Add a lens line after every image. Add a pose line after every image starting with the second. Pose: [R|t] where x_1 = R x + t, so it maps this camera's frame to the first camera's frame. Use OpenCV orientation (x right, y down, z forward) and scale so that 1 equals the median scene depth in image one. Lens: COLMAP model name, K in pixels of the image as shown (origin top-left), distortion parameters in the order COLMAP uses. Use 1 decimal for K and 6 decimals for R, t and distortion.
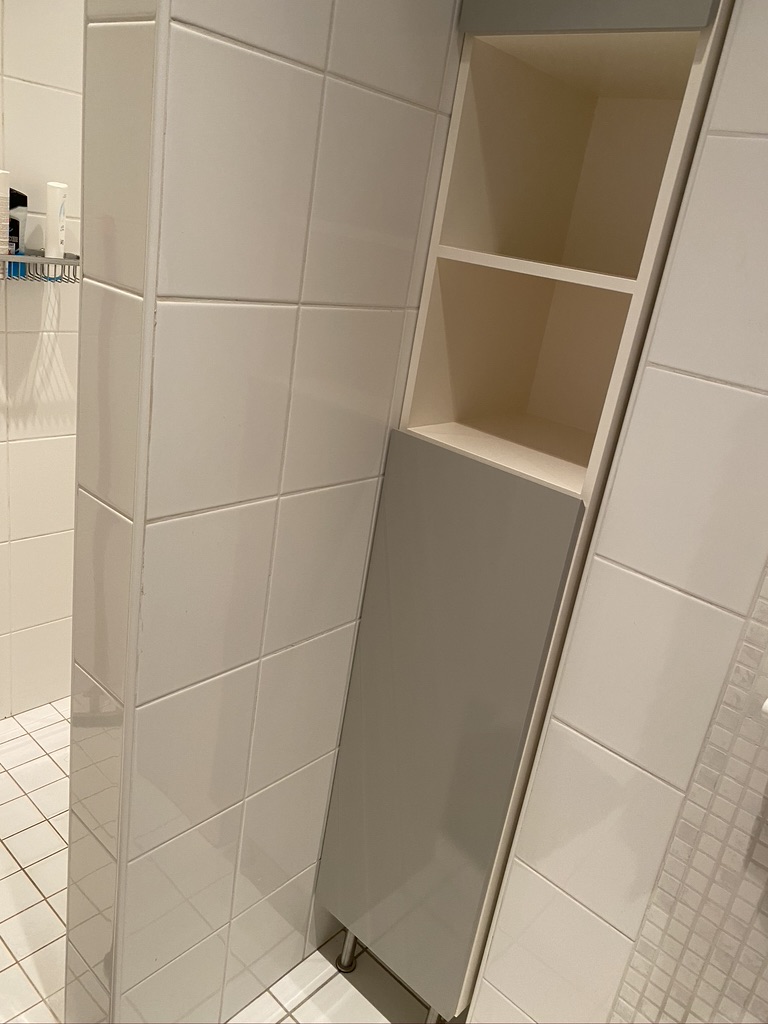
lens RADIAL K [[783.6, 0, 392.0], [0, 783.6, 512.7], [0, 0, 1]] dist [0.012855, -0.014659]
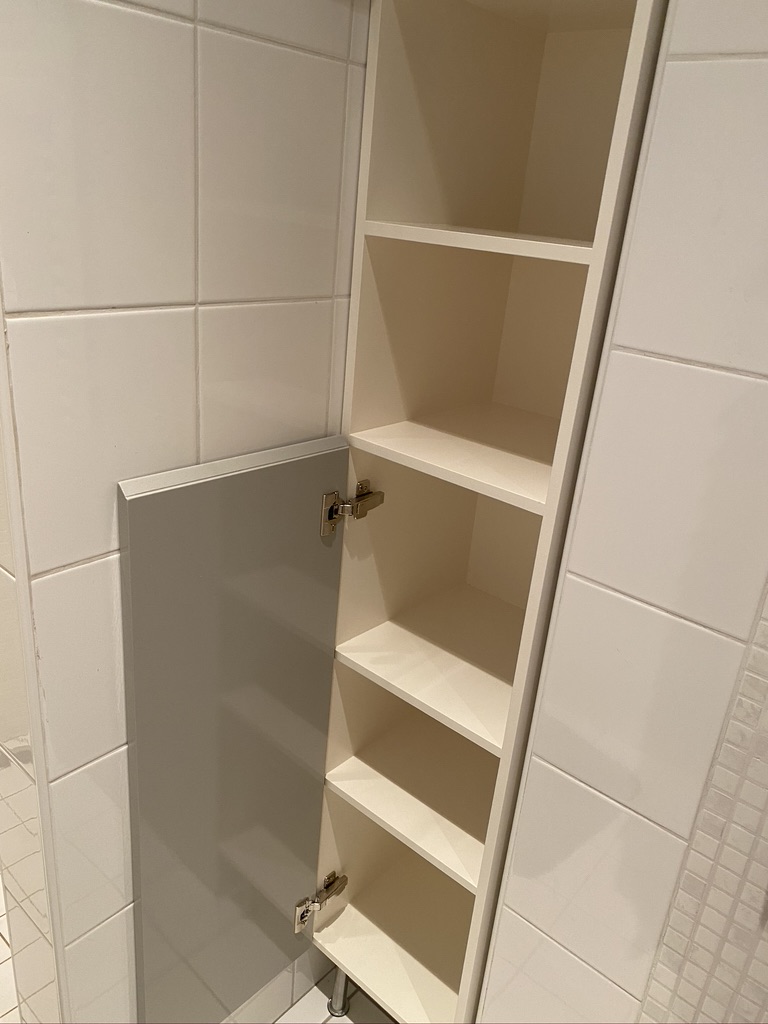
lens RADIAL K [[783.6, 0, 381.5], [0, 783.6, 515.9], [0, 0, 1]] dist [0.012855, -0.014659]
pose [[0.997449, -0.067829, -0.022238, 0.081923], [0.068598, 0.996999, 0.035892, -0.054246], [0.019736, -0.037326, 0.999108, 0.145914]]
